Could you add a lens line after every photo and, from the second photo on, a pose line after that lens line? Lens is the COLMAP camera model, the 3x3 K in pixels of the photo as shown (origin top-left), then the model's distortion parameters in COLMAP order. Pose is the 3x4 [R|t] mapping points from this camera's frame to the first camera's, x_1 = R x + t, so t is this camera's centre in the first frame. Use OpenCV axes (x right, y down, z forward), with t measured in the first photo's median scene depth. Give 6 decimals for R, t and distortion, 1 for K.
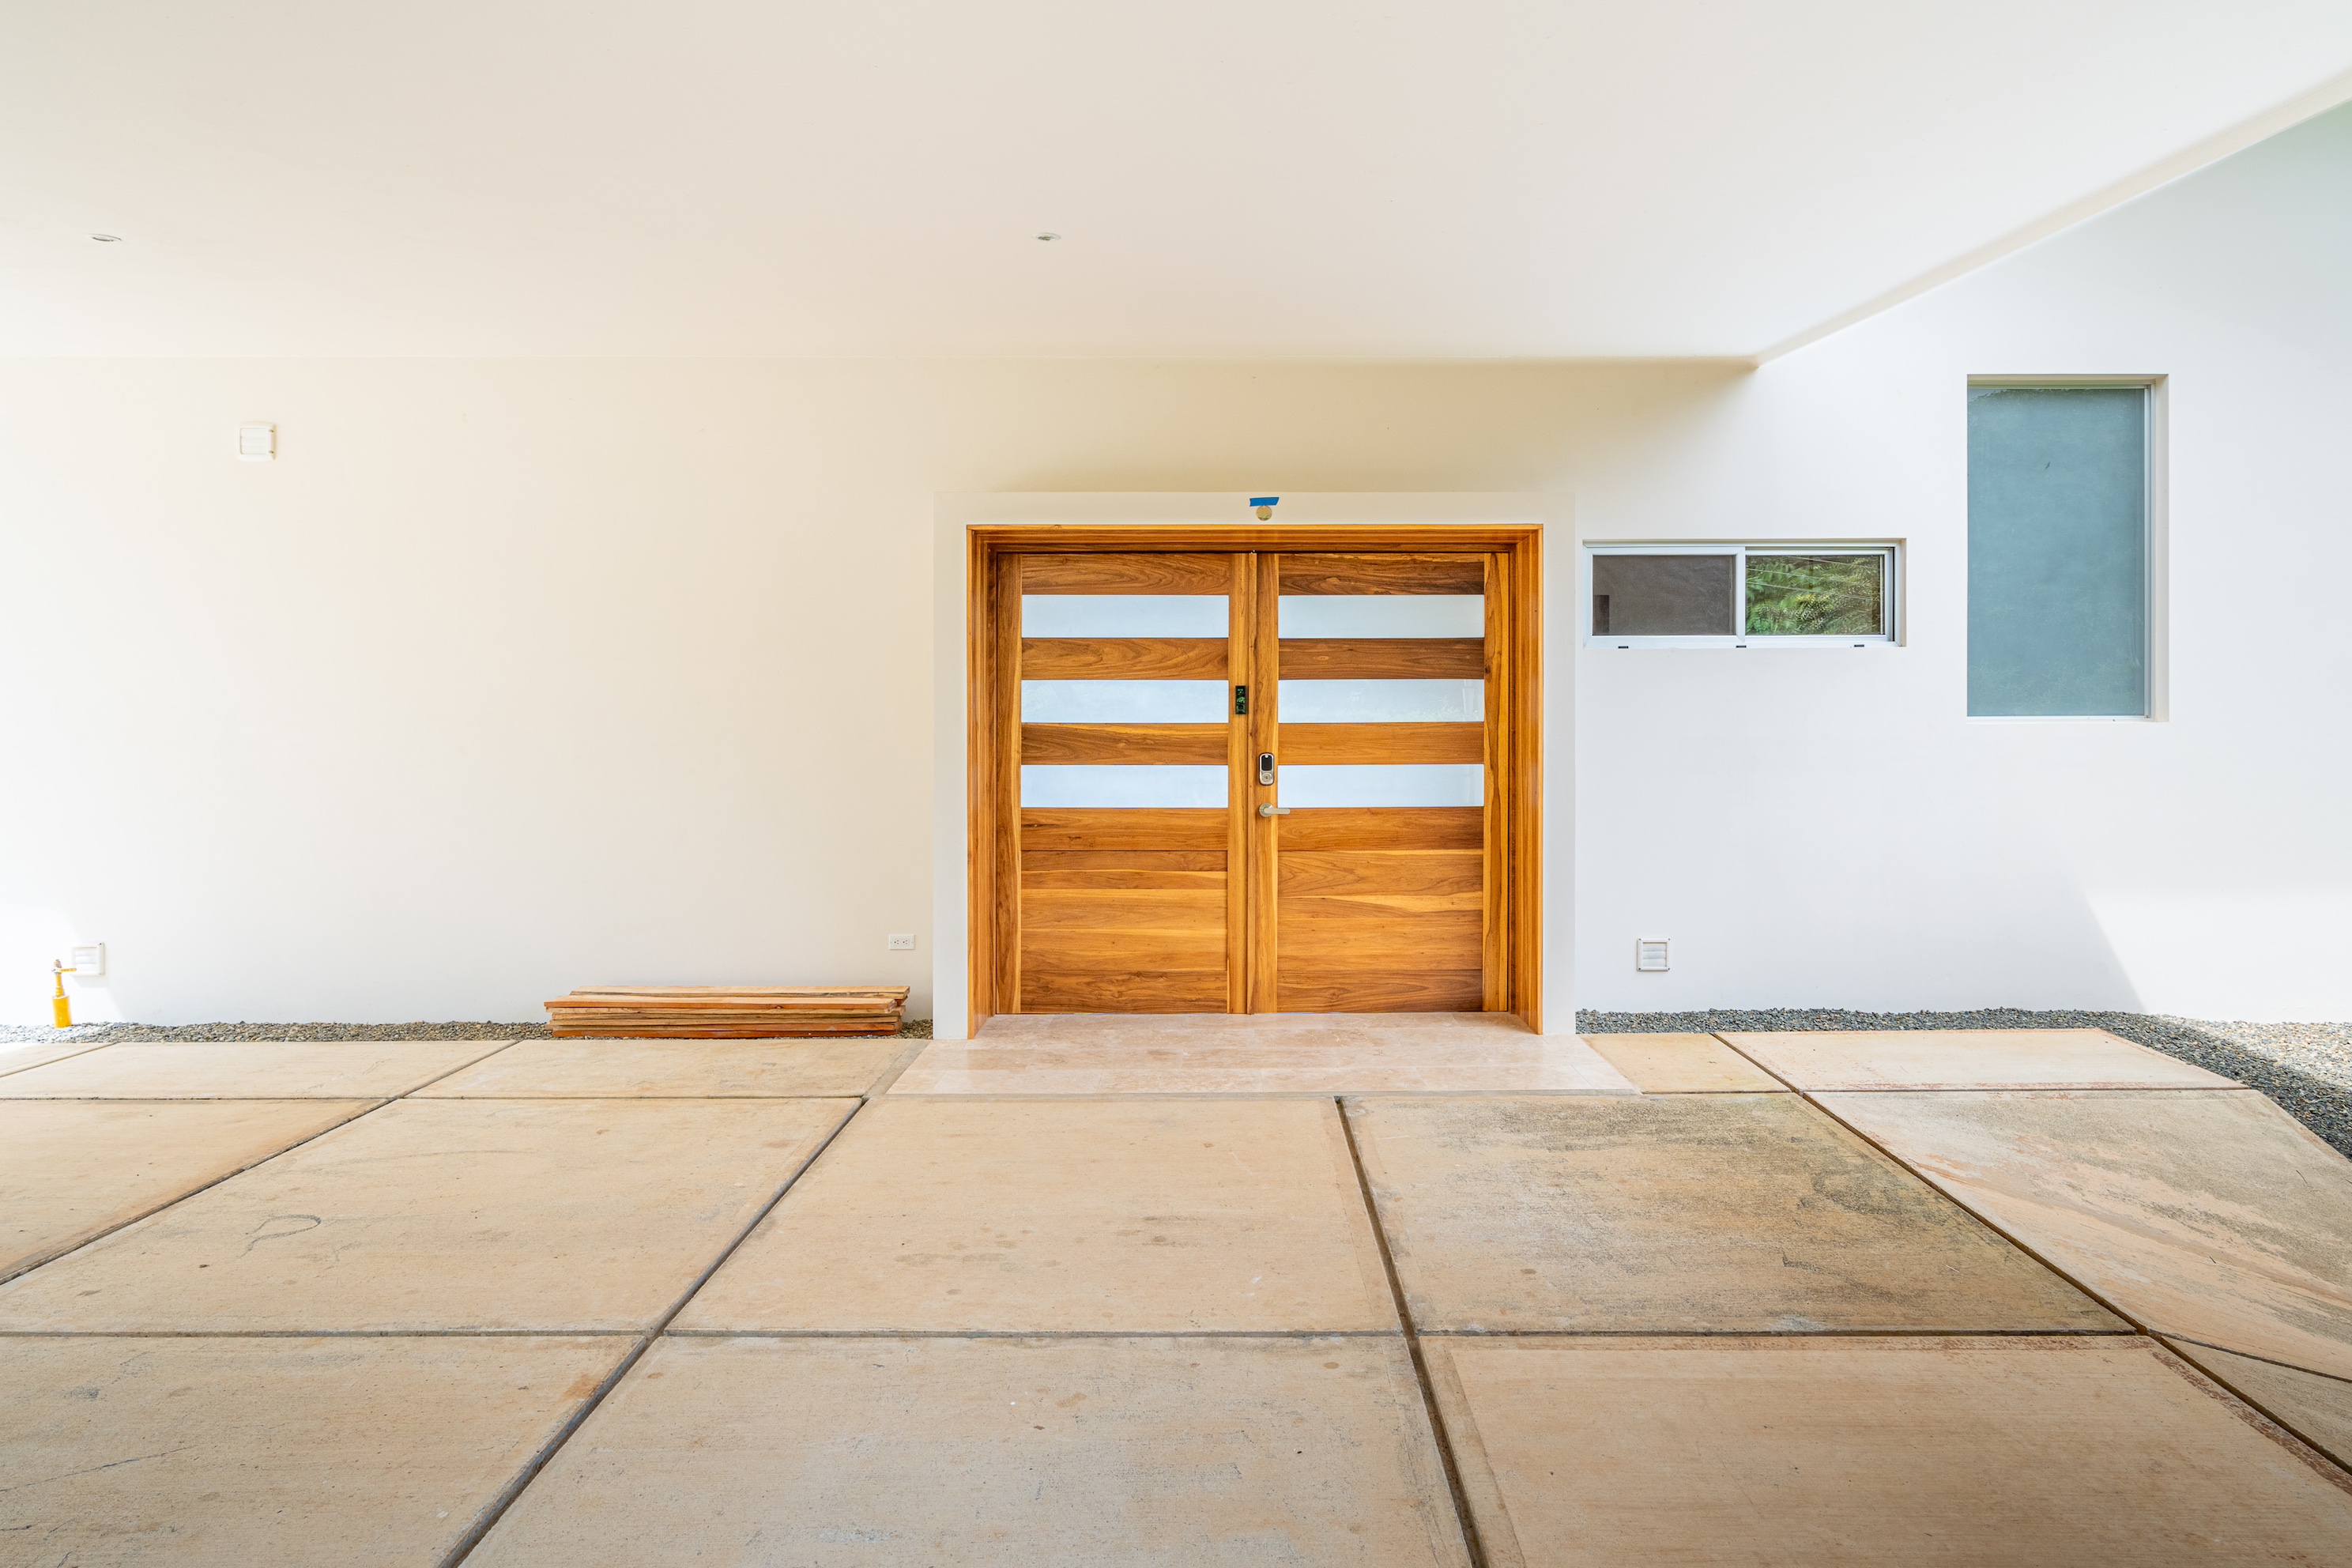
lens RADIAL K [[1214.7, 0, 1177.4], [0, 1214.7, 776.4], [0, 0, 1]] dist [0.000724, 0.000236]
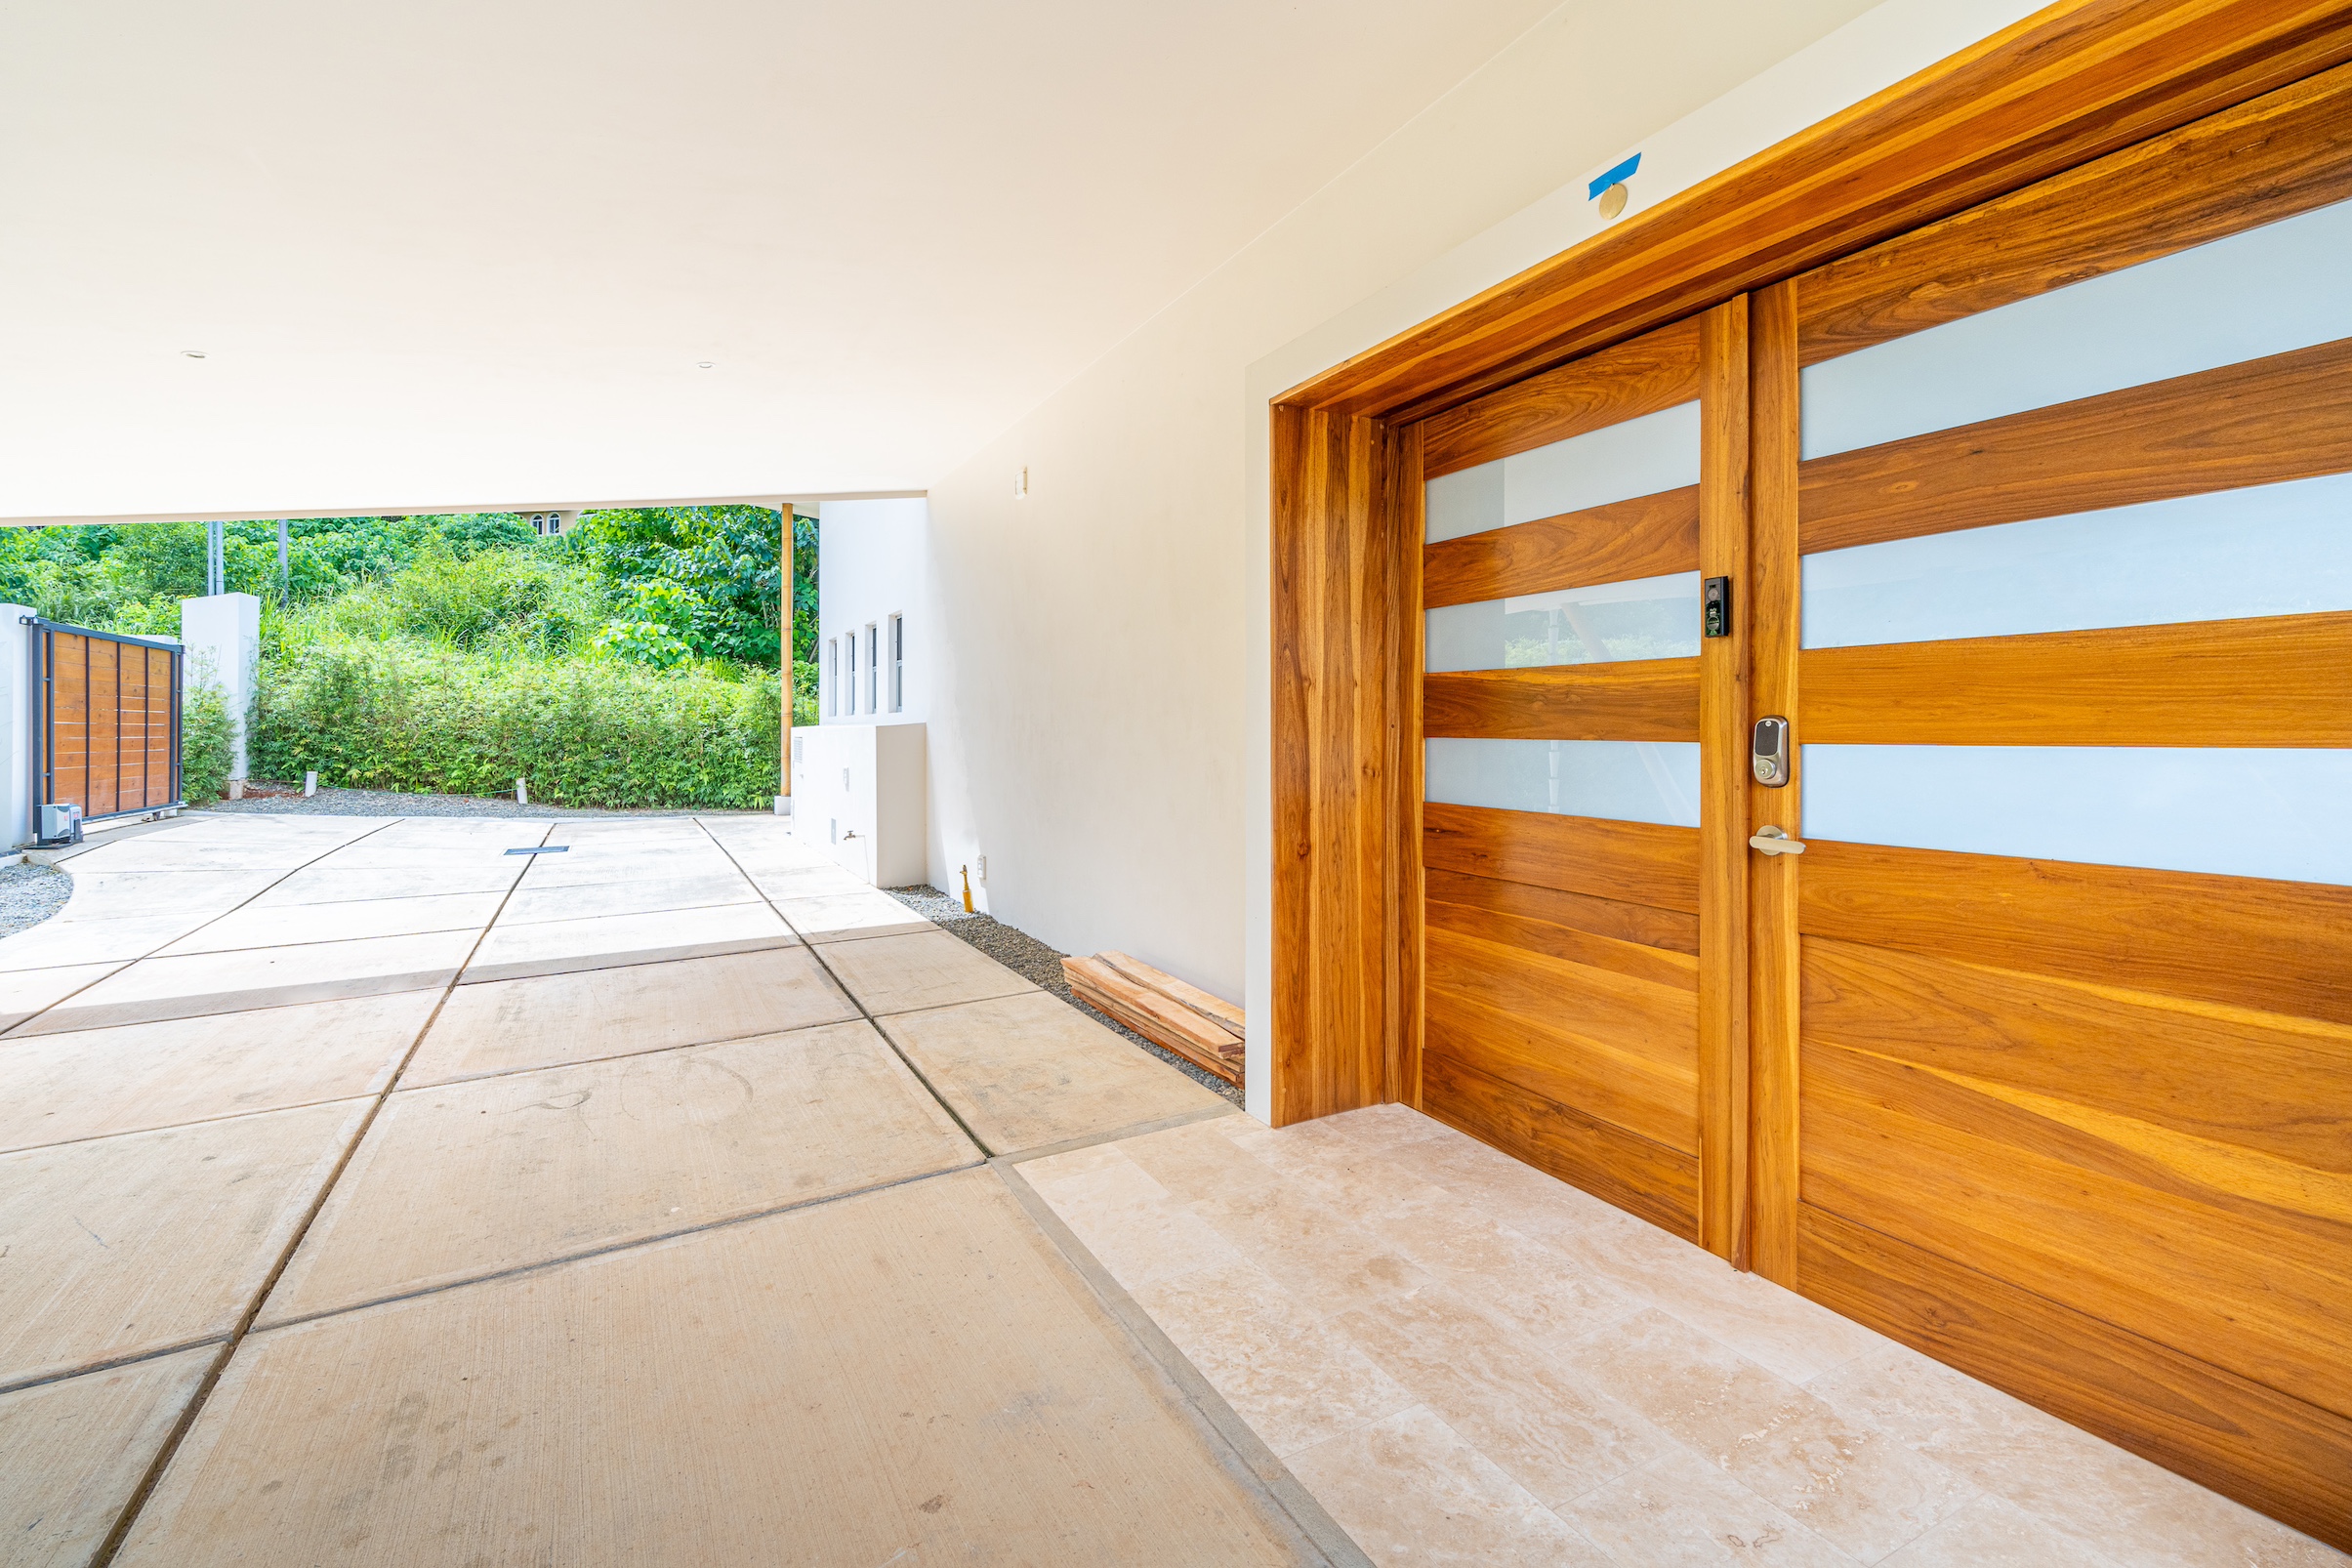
lens RADIAL K [[1062.0, 0, 1172.0], [0, 1062.0, 723.7], [0, 0, 1]] dist [-0.004501, 0.000587]
pose [[0.472362, -0.001697, -0.881403, 0.319677], [-0.006087, 0.999968, -0.005188, -0.013061], [0.881383, 0.007816, 0.472337, 0.607925]]
